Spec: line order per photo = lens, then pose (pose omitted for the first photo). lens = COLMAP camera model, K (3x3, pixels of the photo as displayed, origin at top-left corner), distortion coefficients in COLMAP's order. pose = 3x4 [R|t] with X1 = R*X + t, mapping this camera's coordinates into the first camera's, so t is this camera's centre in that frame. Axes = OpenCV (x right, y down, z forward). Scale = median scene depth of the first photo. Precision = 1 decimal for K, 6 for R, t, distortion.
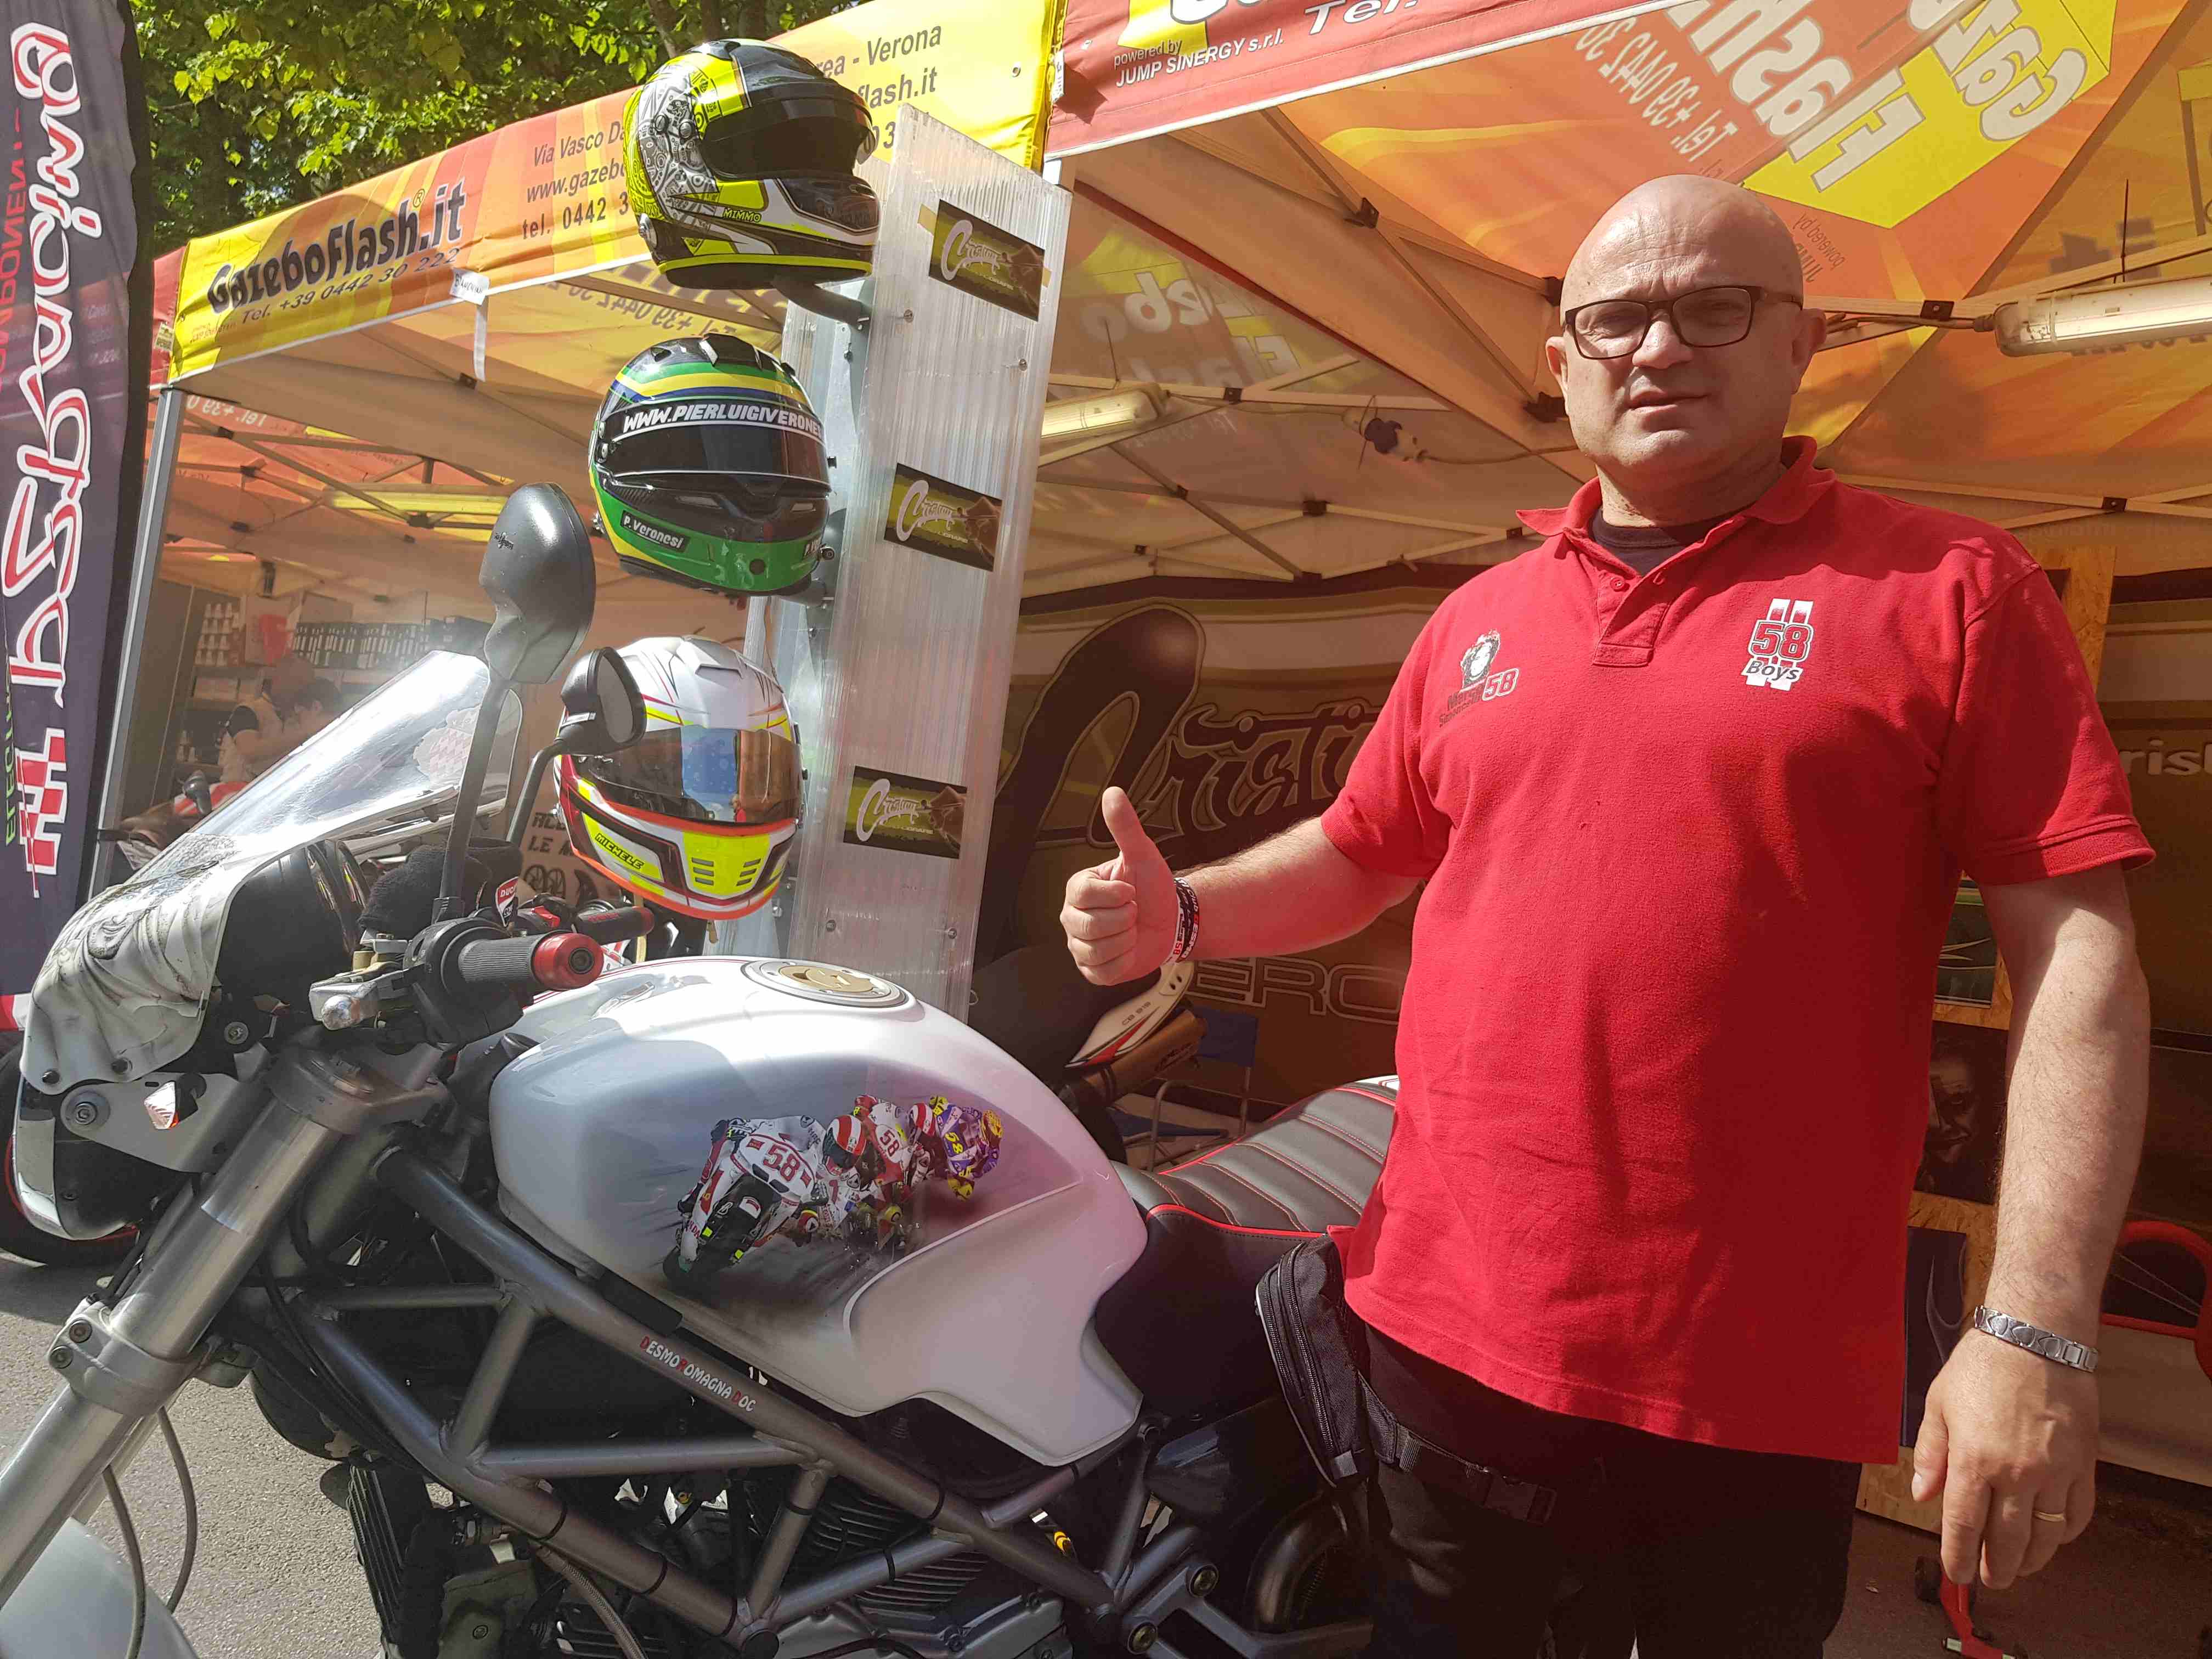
lens RADIAL K [[1734.3, 0, 1098.4], [0, 1734.3, 813.6], [0, 0, 1]] dist [0.066822, -0.116799]
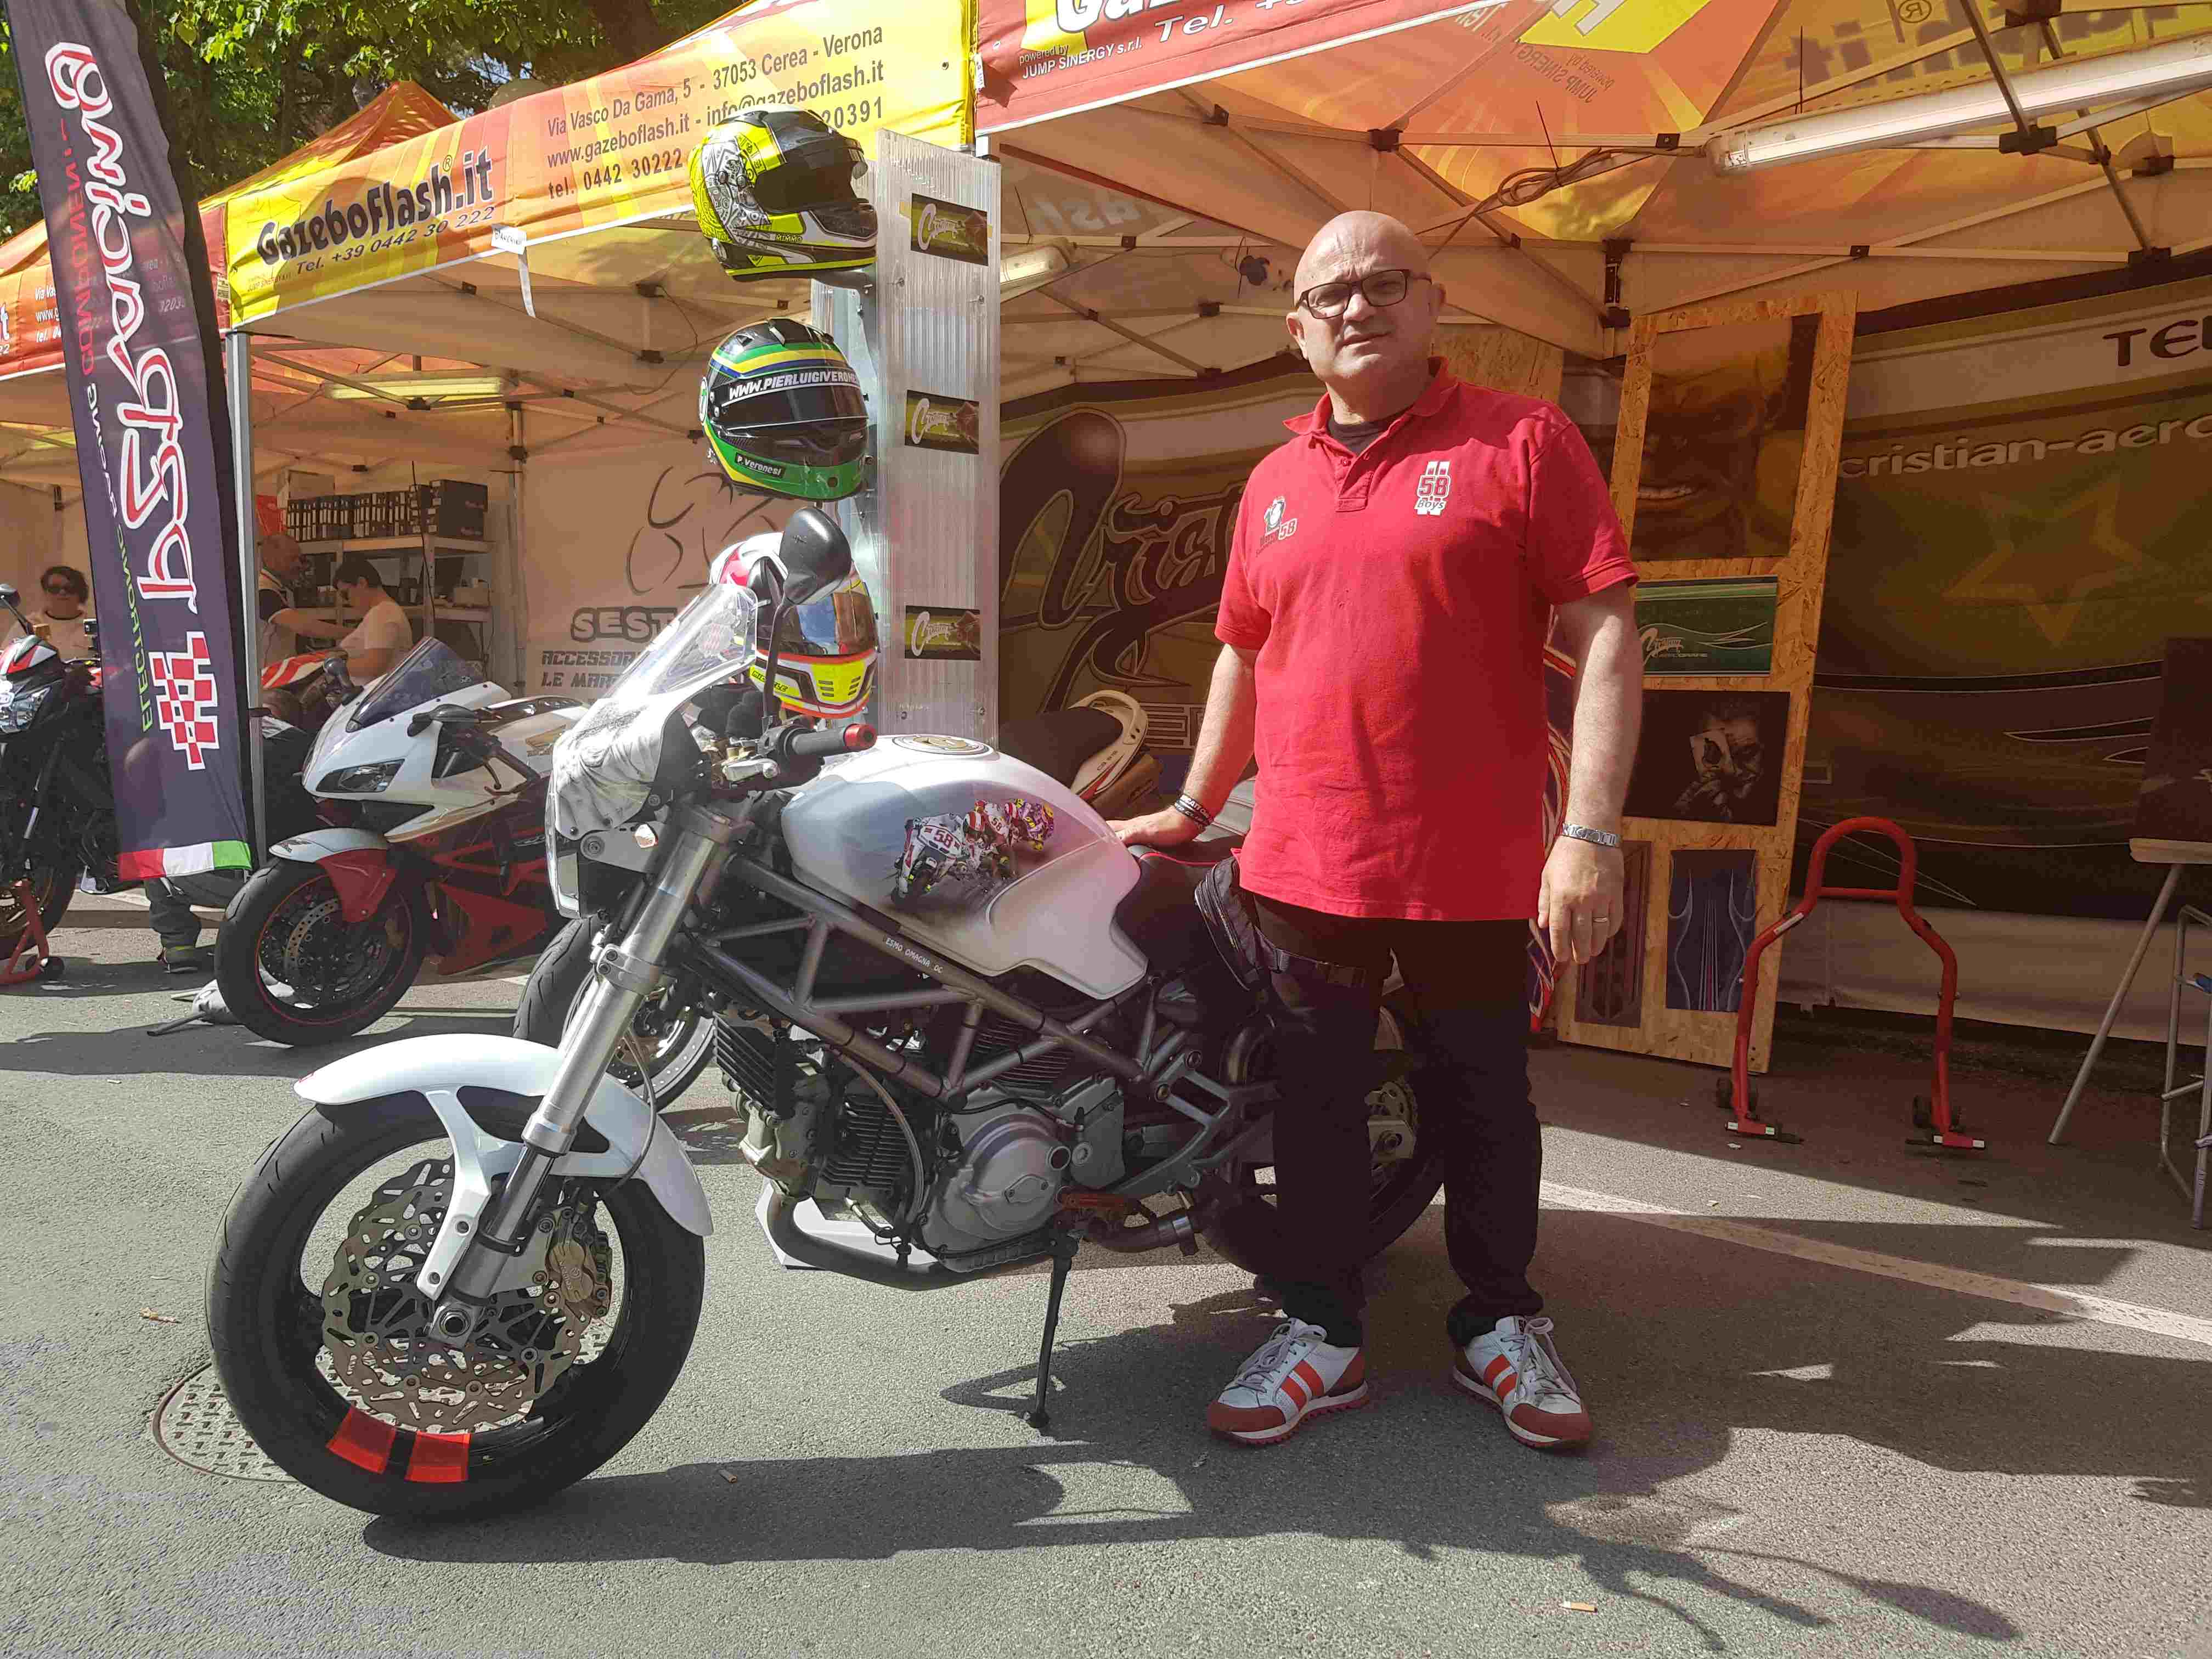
lens RADIAL K [[1734.3, 0, 1079.3], [0, 1734.3, 832.4], [0, 0, 1]] dist [0.066822, -0.116799]
pose [[0.993174, -0.116223, 0.009886, -0.028282], [0.113617, 0.983109, 0.143486, -0.029309], [-0.026395, -0.141384, 0.989603, -0.438329]]
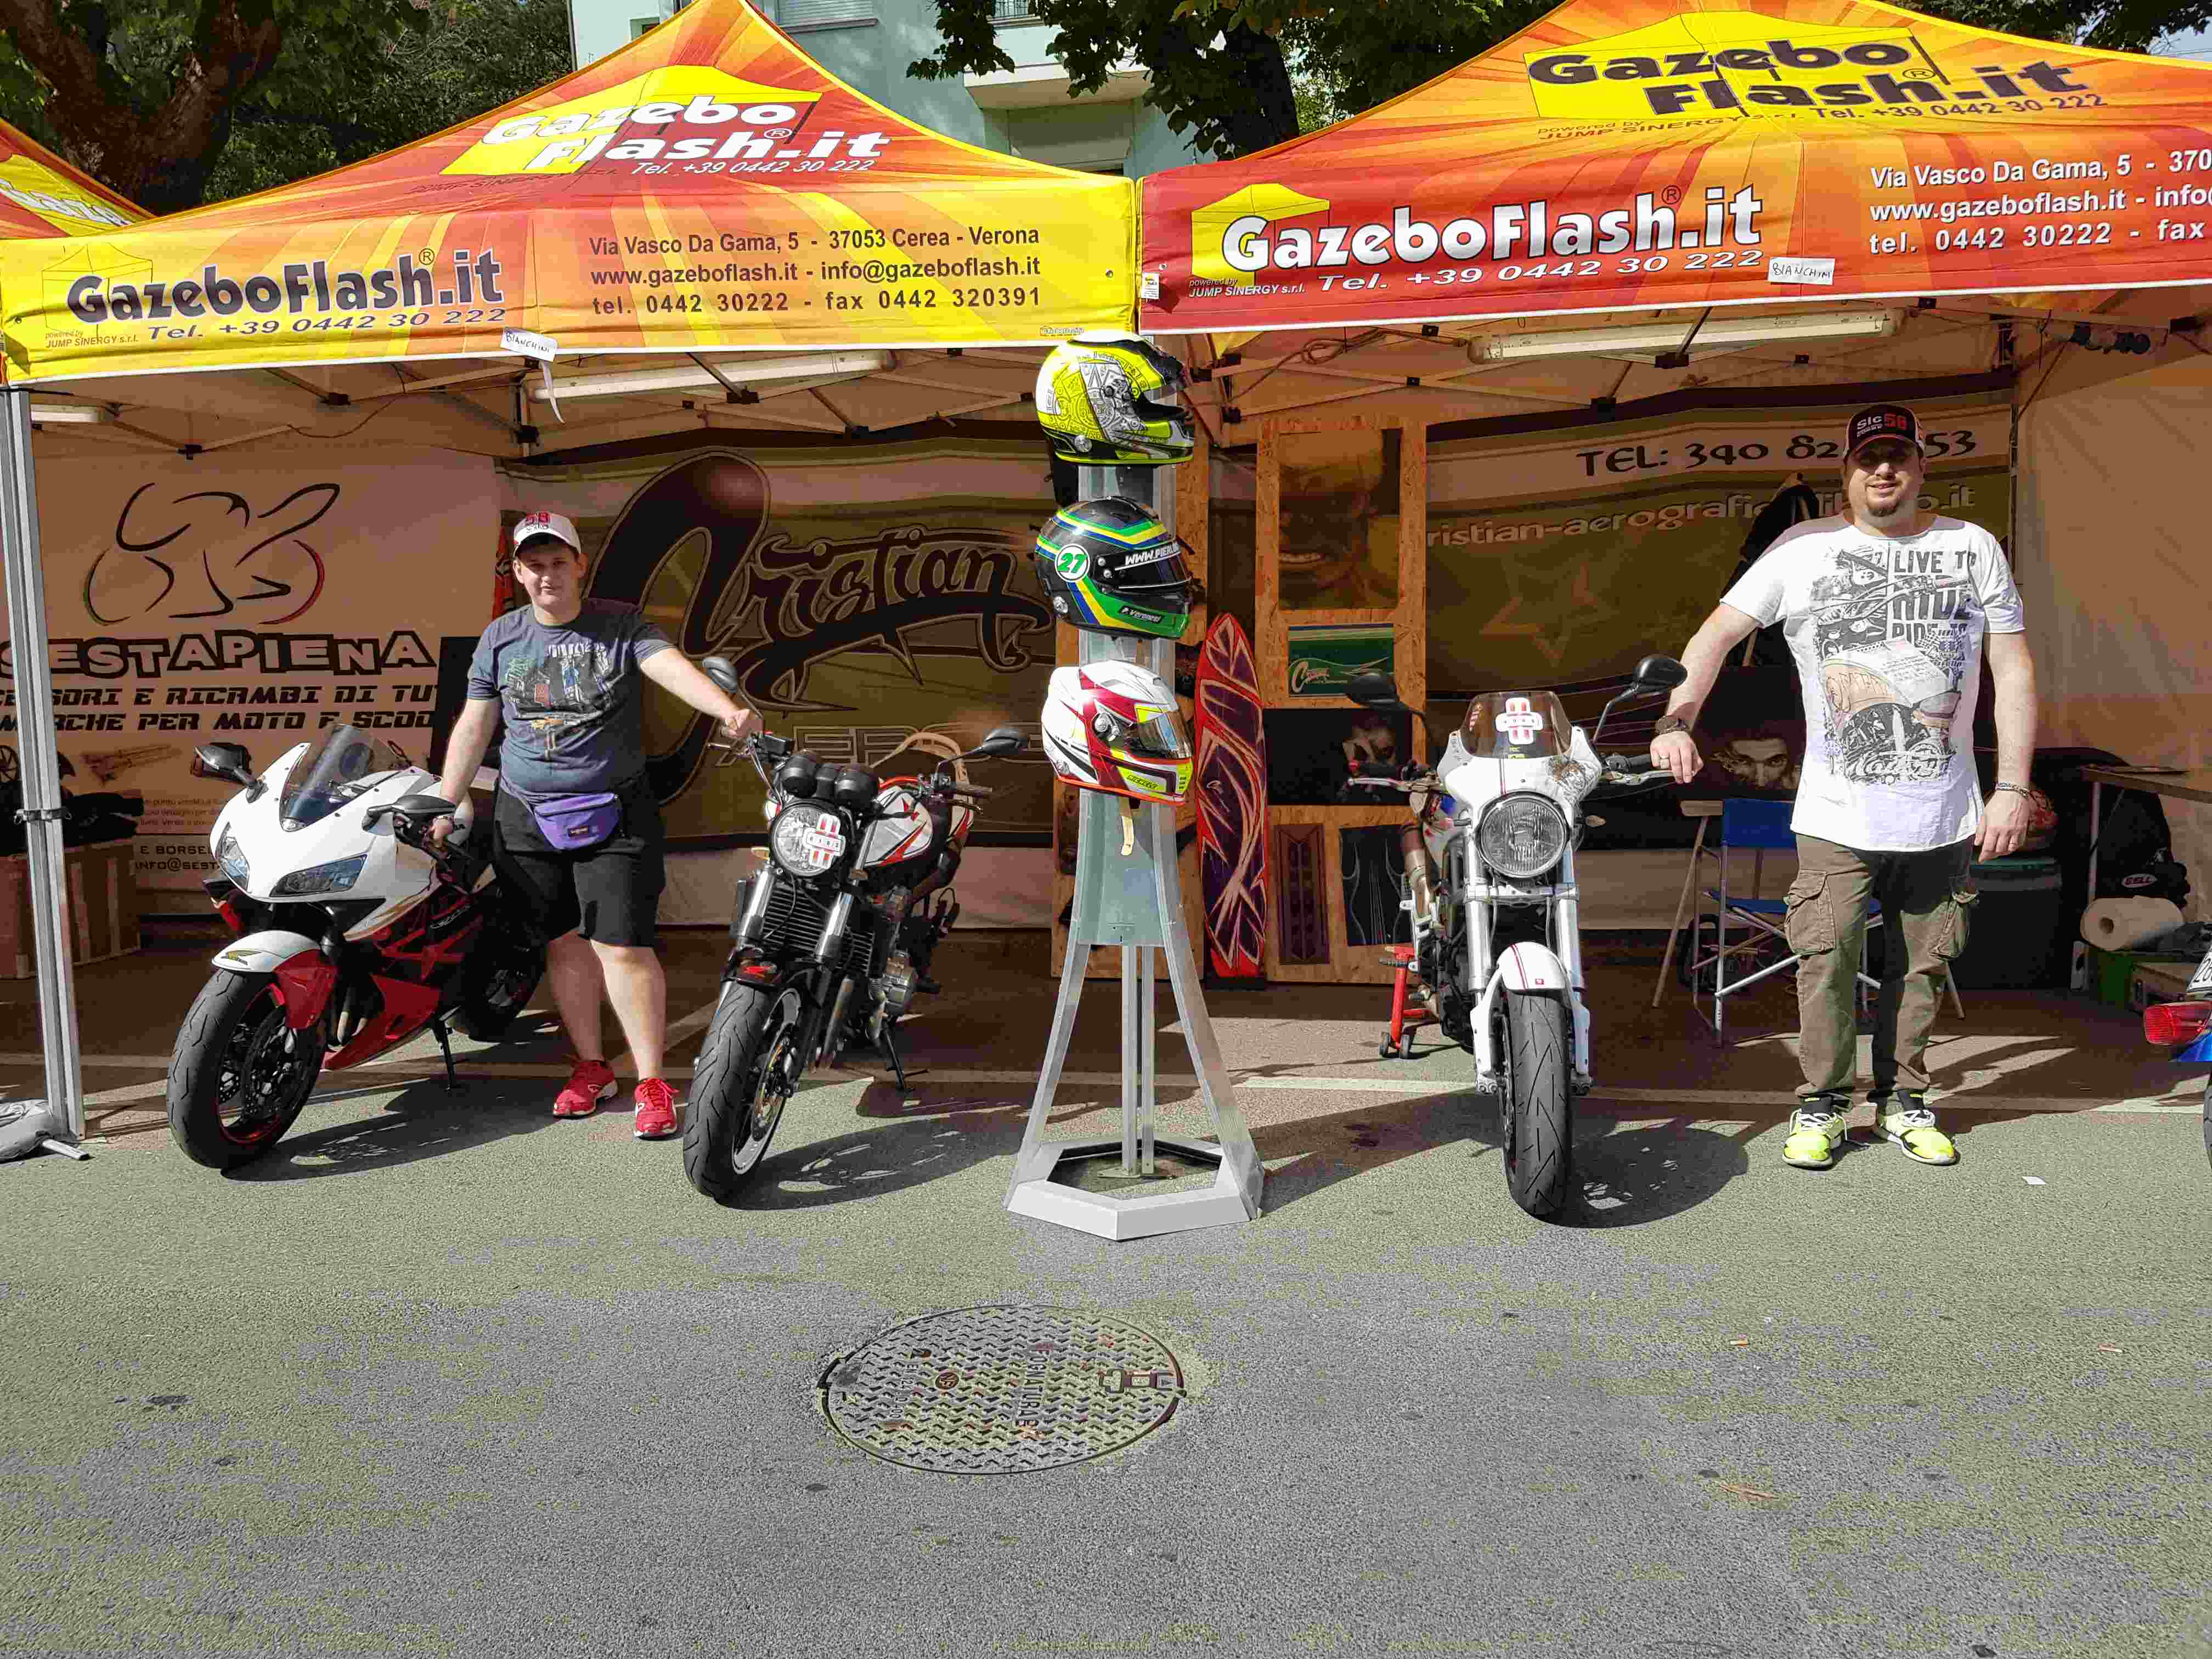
lens RADIAL K [[1734.3, 0, 1094.5], [0, 1734.3, 817.0], [0, 0, 1]] dist [0.066822, -0.116799]
pose [[0.834667, -0.200243, 0.513064, -1.089770], [0.095721, 0.970128, 0.222909, -0.312043], [-0.542374, -0.136944, 0.828901, -0.481199]]
